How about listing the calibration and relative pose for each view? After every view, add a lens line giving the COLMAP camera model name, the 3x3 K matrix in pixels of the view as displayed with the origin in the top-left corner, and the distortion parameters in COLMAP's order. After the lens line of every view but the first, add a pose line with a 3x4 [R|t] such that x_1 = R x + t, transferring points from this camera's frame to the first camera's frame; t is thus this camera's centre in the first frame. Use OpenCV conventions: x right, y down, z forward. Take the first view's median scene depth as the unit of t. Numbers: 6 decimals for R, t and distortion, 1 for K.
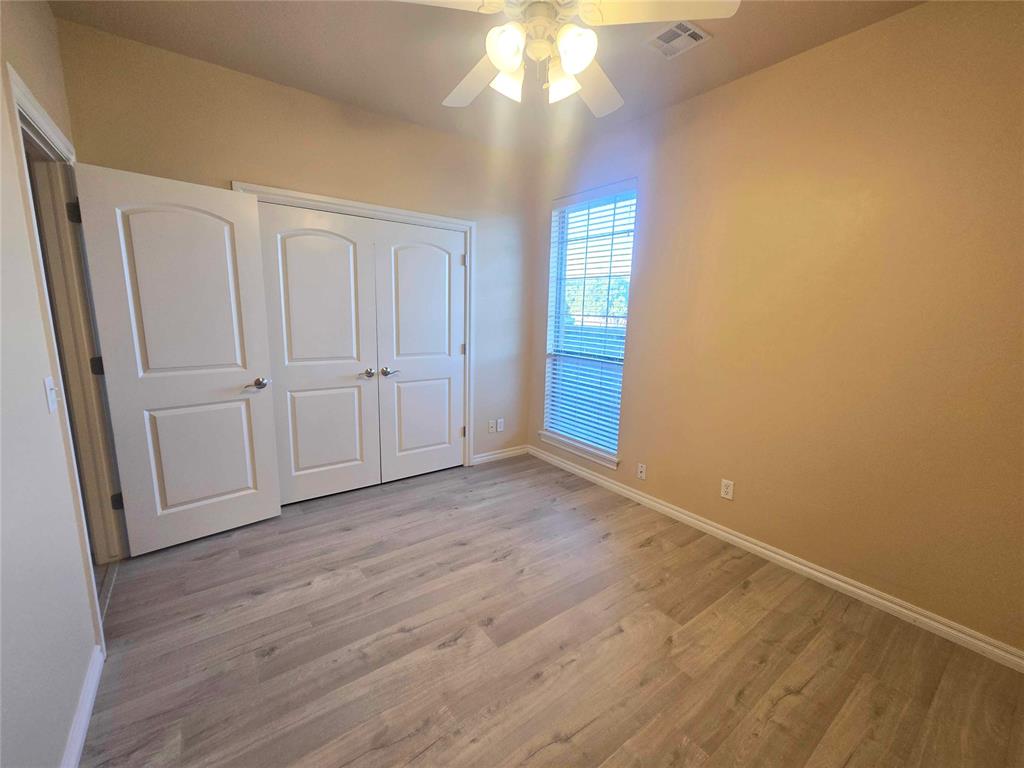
lens RADIAL K [[420.8, 0, 508.6], [0, 420.8, 385.4], [0, 0, 1]] dist [-0.001089, 0.000543]
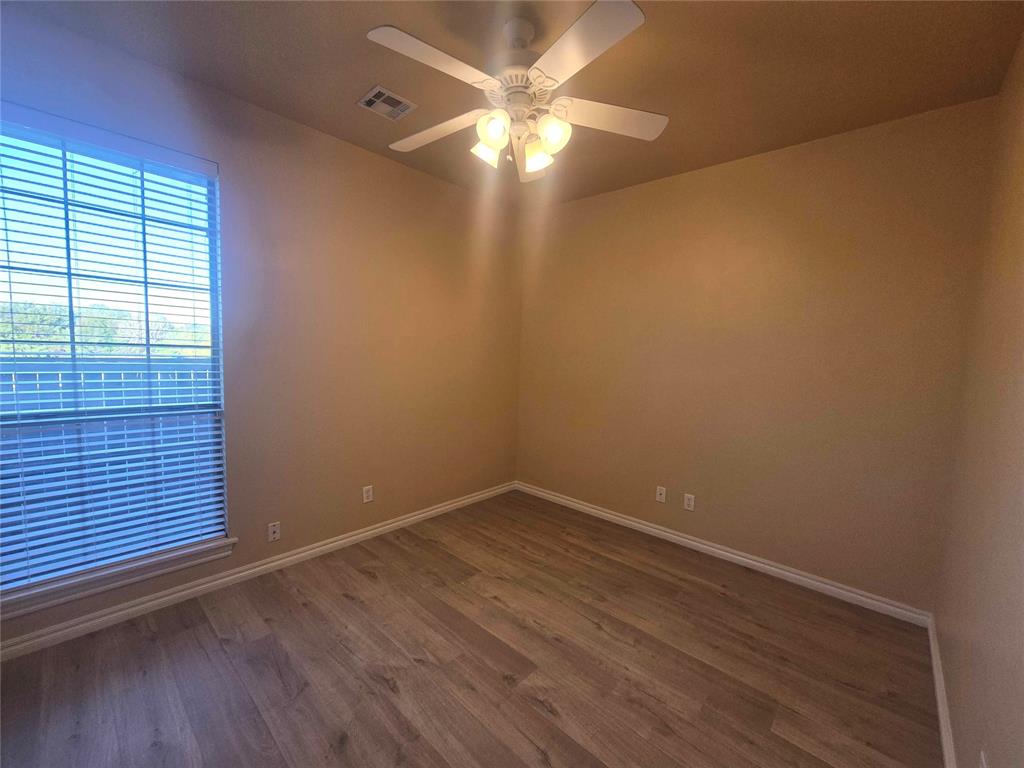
lens RADIAL K [[420.8, 0, 510.7], [0, 420.8, 386.0], [0, 0, 1]] dist [-0.001089, 0.000543]
pose [[-0.190455, -0.115482, 0.974880, -0.749513], [0.134293, 0.980656, 0.142402, -0.181086], [-0.972467, 0.158041, -0.171262, 0.883478]]
